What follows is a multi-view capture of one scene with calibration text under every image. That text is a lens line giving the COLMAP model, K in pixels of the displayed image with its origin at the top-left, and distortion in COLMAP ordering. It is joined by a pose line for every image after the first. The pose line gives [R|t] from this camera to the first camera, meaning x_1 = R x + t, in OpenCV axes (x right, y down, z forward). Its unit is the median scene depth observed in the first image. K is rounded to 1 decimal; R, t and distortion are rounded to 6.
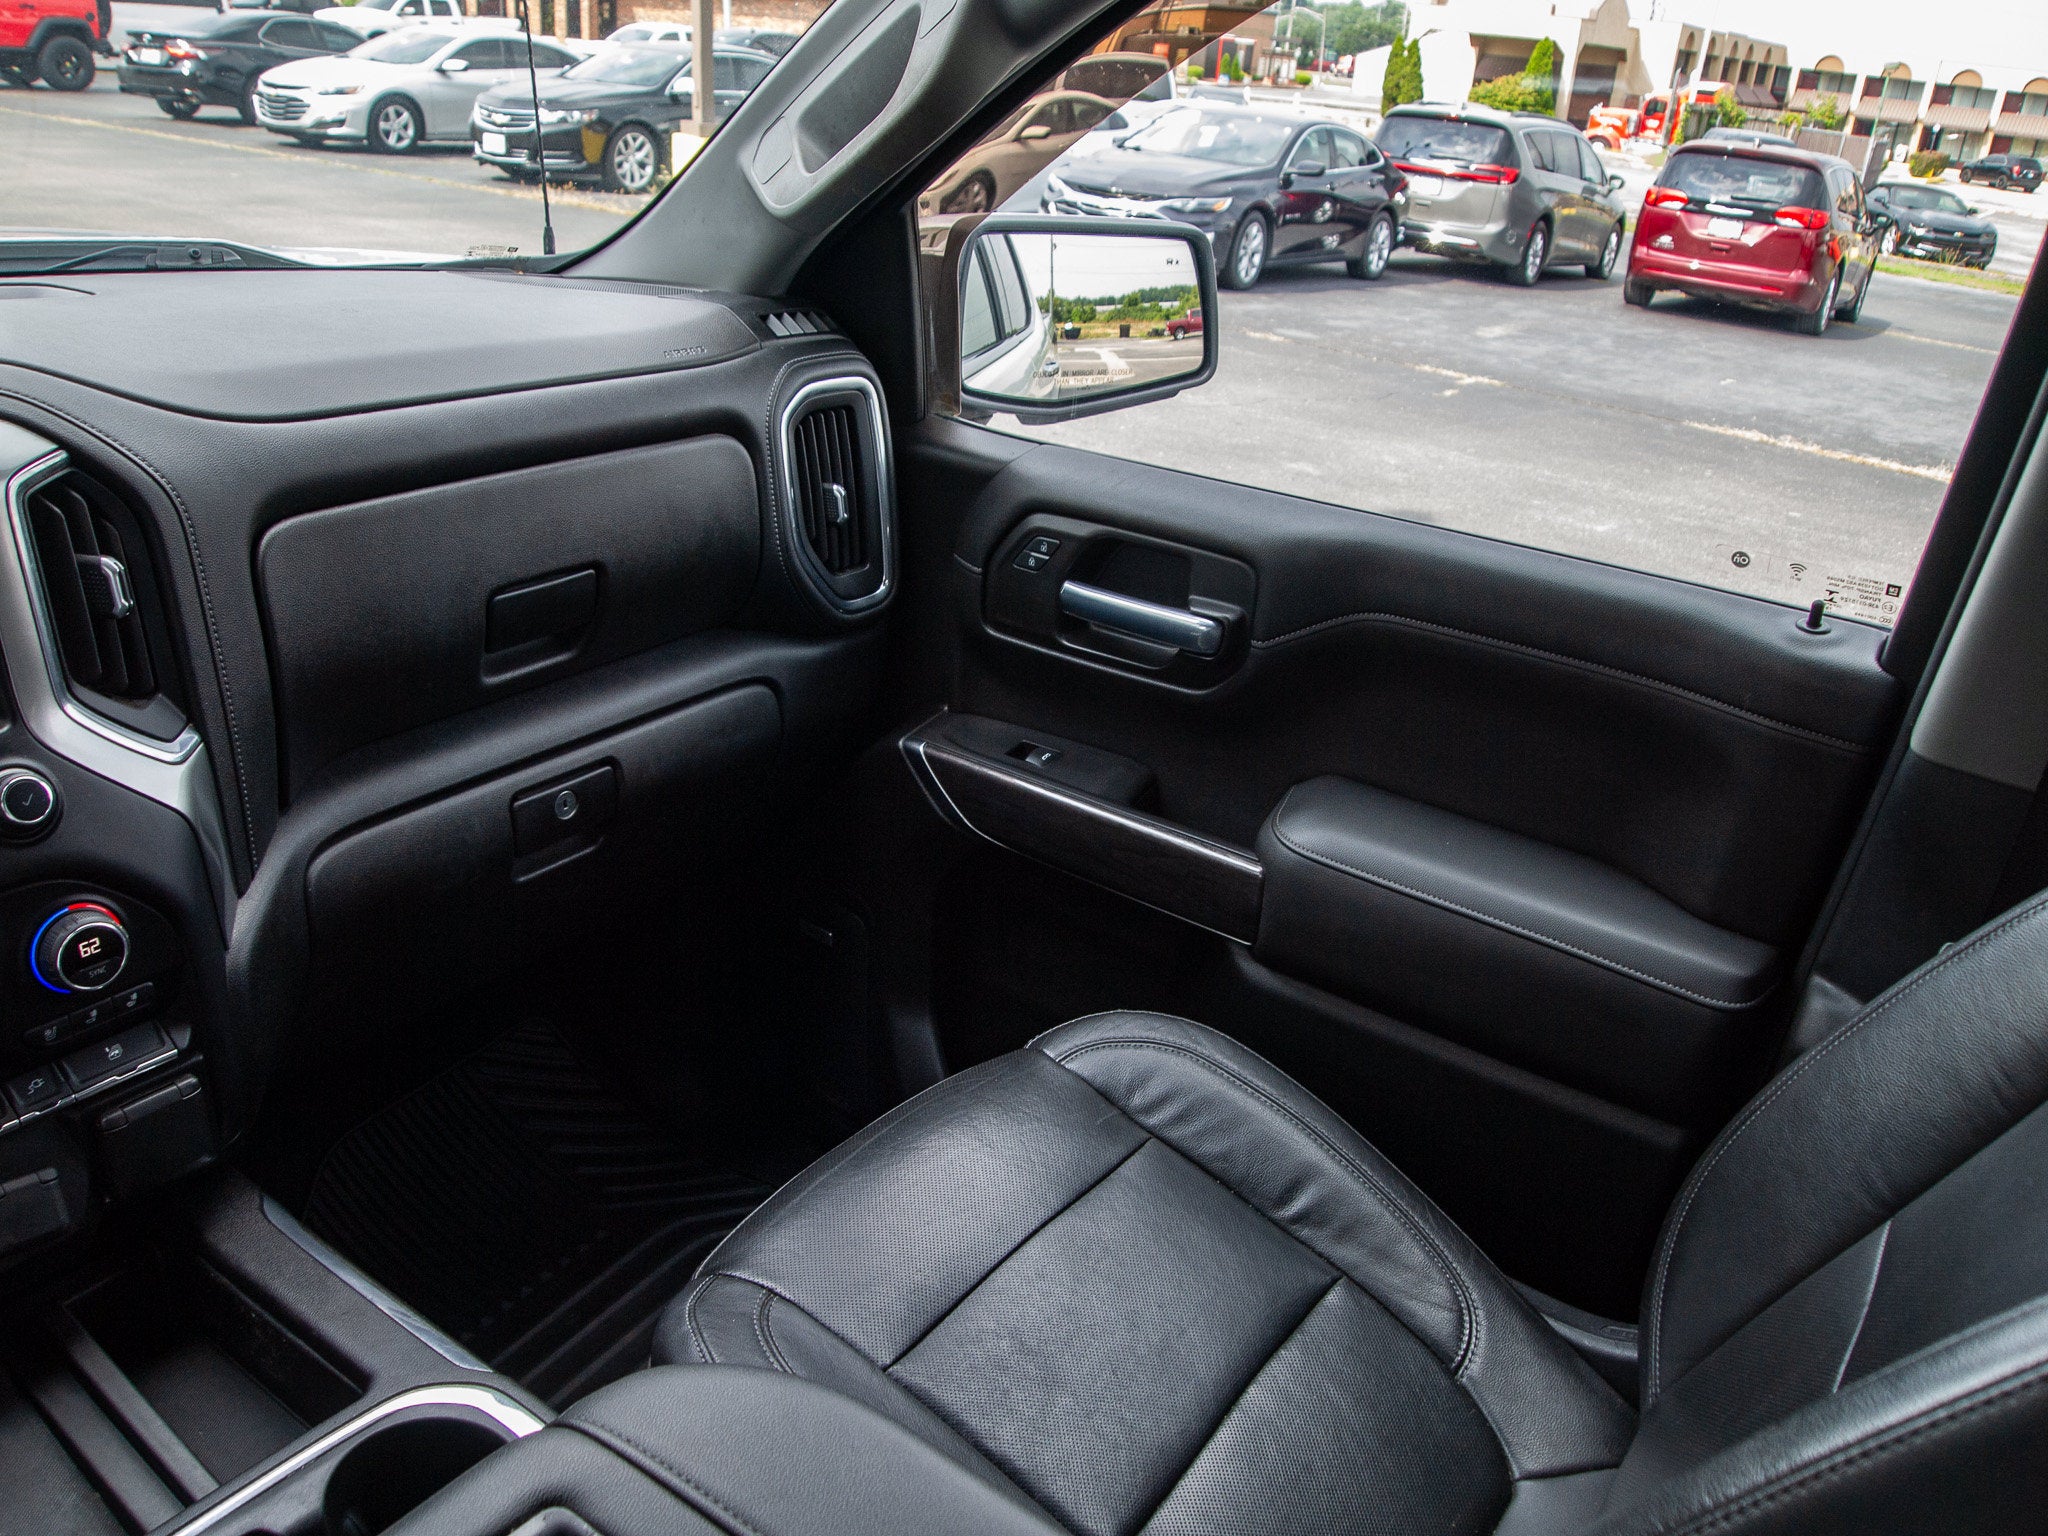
lens RADIAL K [[1634.1, 0, 1036.5], [0, 1634.1, 767.1], [0, 0, 1]] dist [-0.051482, 0.003841]
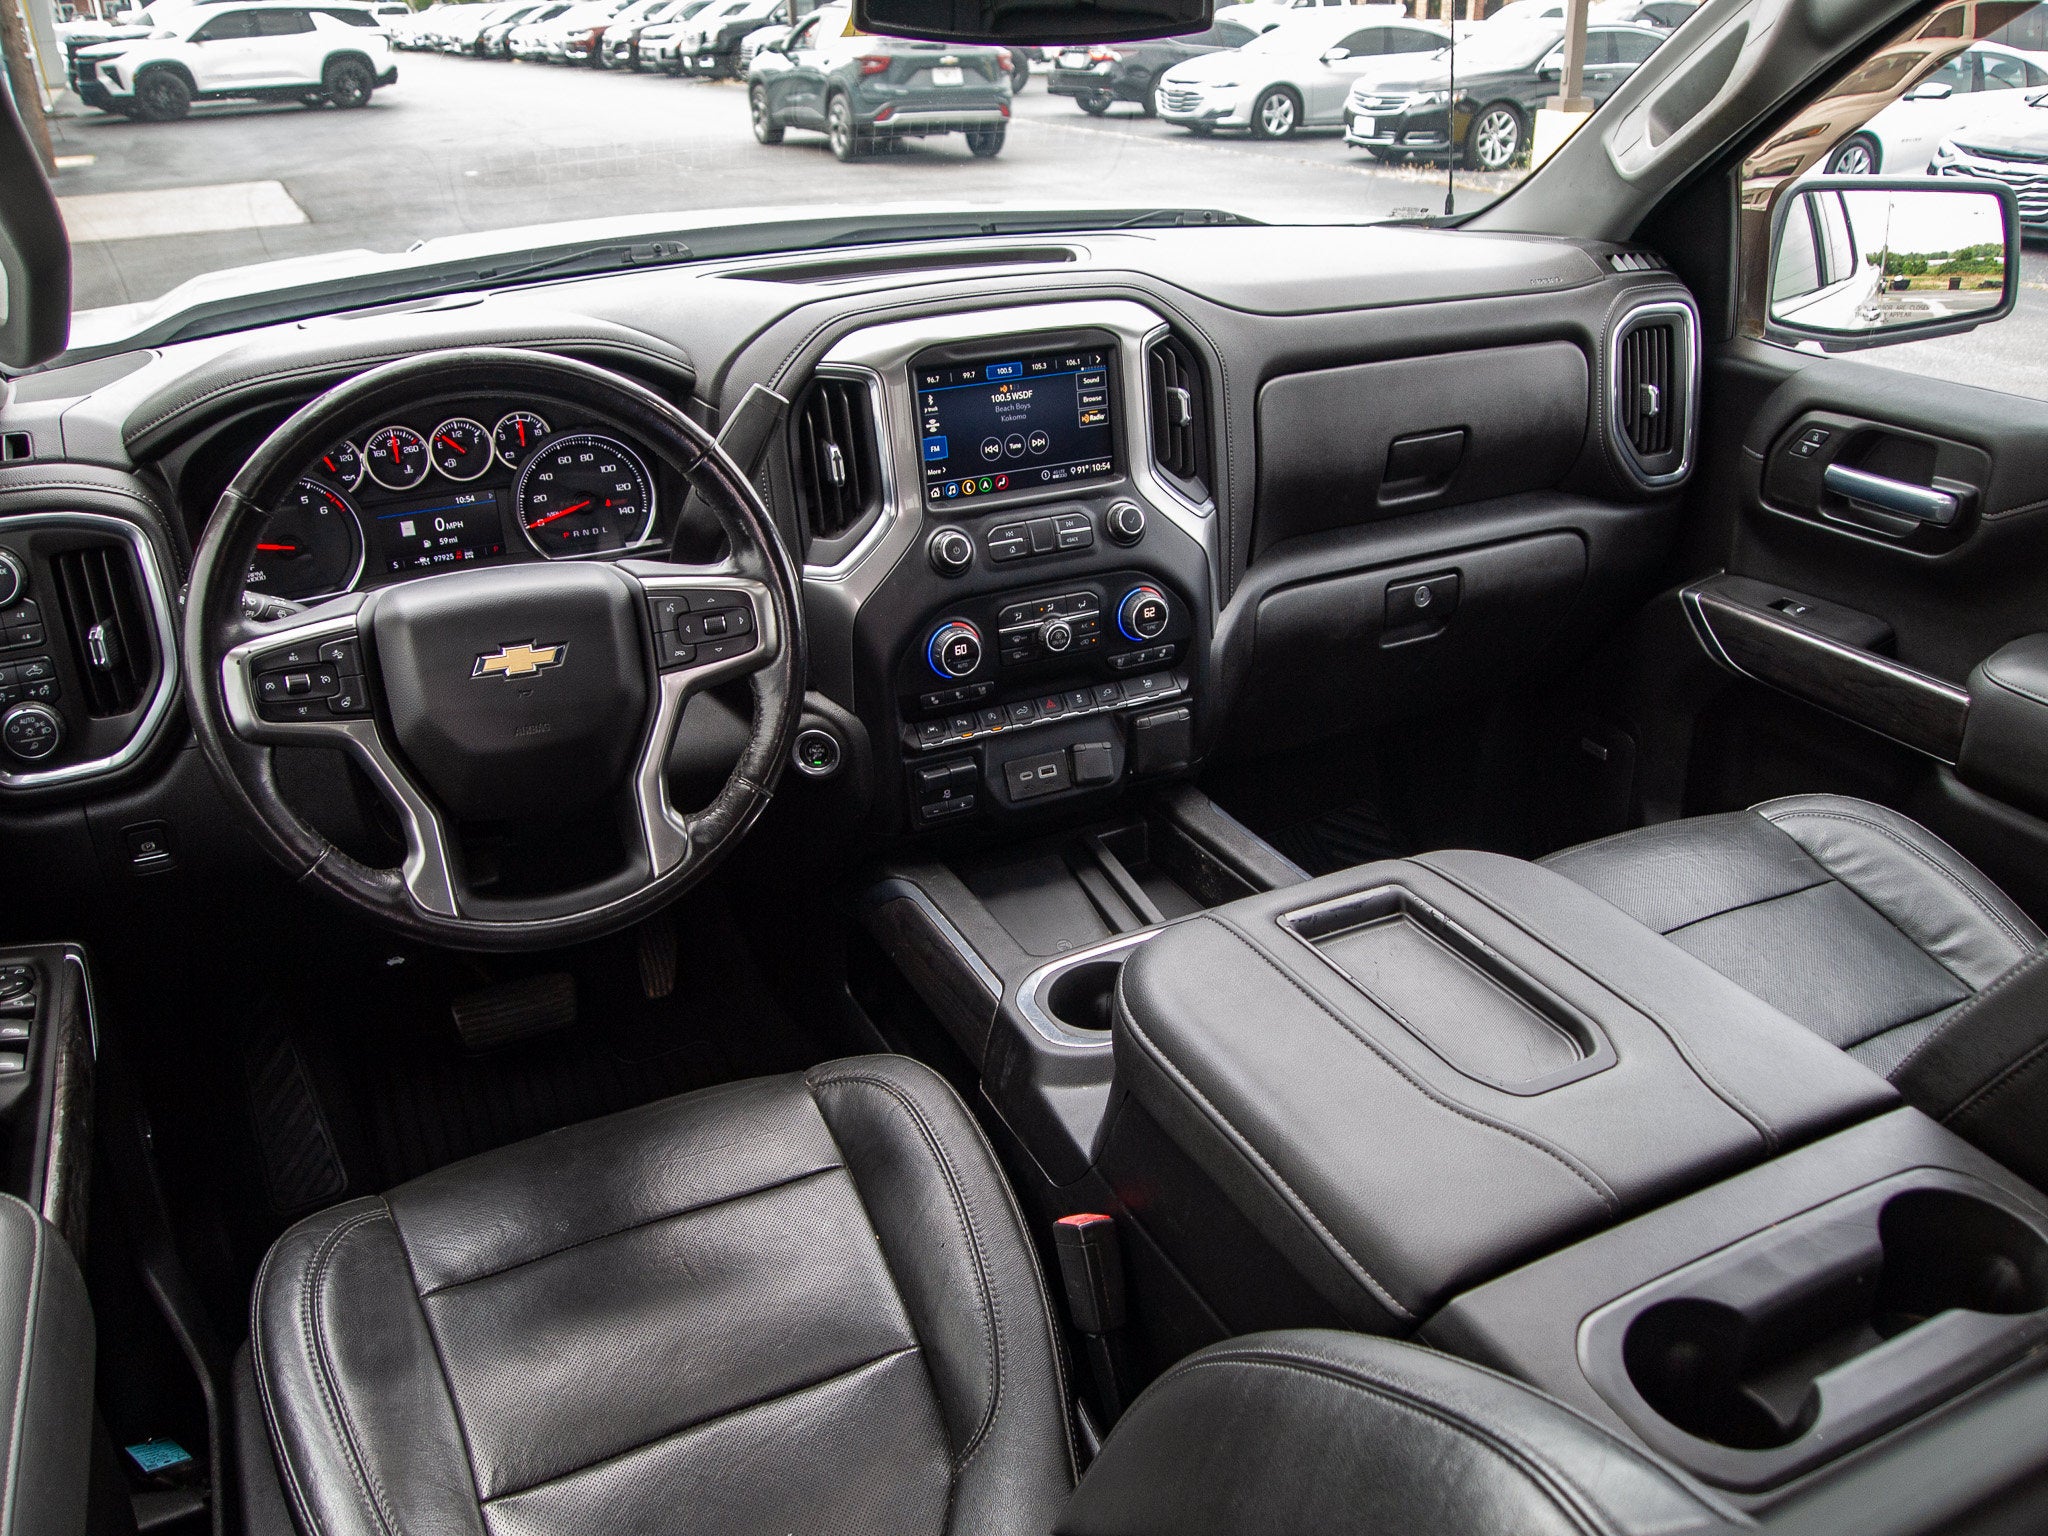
lens RADIAL K [[1634.1, 0, 1013.0], [0, 1634.1, 754.9], [0, 0, 1]] dist [-0.051482, 0.003841]
pose [[0.874769, 0.123026, -0.468663, 0.082551], [-0.120815, 0.992061, 0.034915, 0.154536], [0.469237, 0.026079, 0.882687, -0.423226]]
